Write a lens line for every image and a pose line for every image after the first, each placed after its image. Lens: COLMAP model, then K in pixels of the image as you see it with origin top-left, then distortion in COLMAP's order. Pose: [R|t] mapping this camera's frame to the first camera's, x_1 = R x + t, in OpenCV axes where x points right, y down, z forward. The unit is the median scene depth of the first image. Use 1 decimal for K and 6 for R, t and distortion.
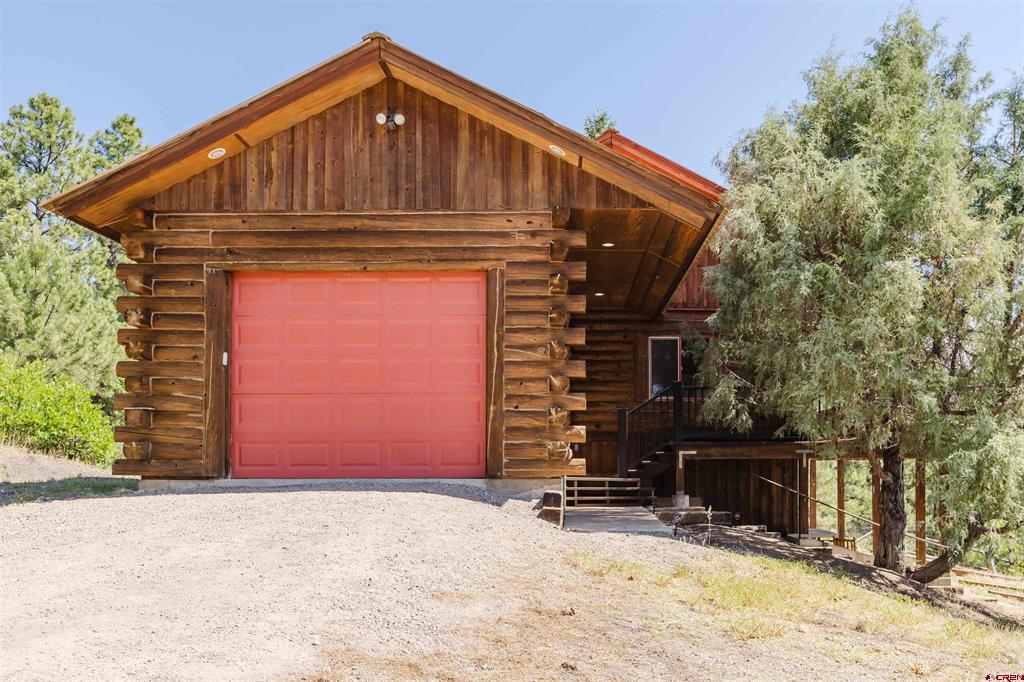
lens RADIAL K [[925.6, 0, 511.9], [0, 925.6, 343.2], [0, 0, 1]] dist [-0.005603, 0.008926]
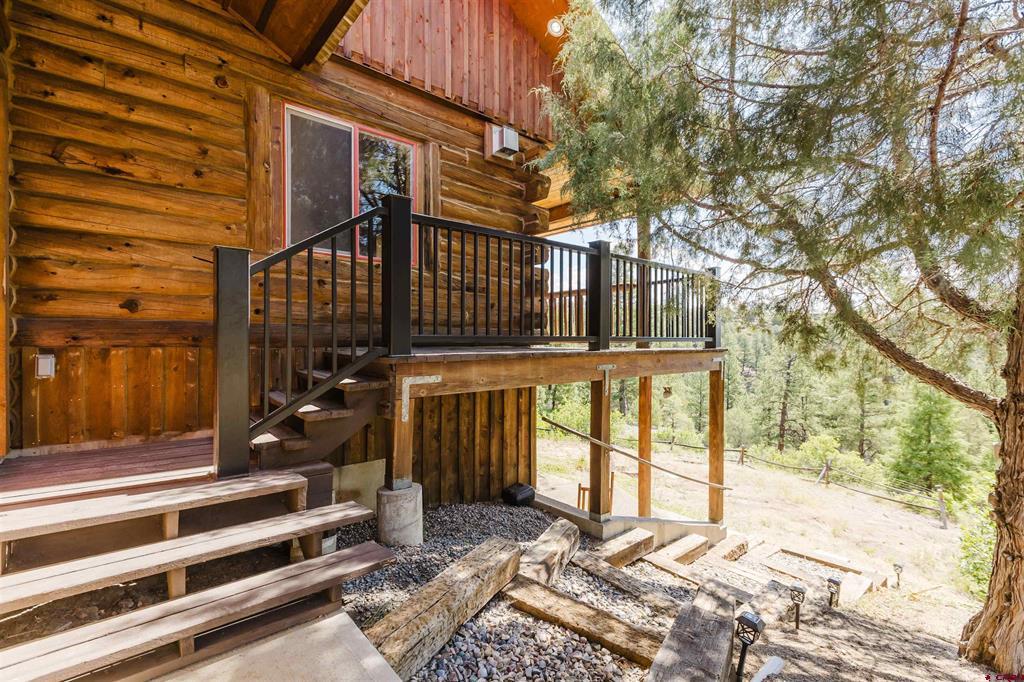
lens RADIAL K [[457.0, 0, 509.3], [0, 457.0, 341.2], [0, 0, 1]] dist [0.000868, 0.000181]
pose [[0.714236, -0.008112, 0.699858, 0.109771], [-0.090183, 0.990531, 0.103518, 0.106977], [-0.694071, -0.137052, 0.706741, 1.148034]]
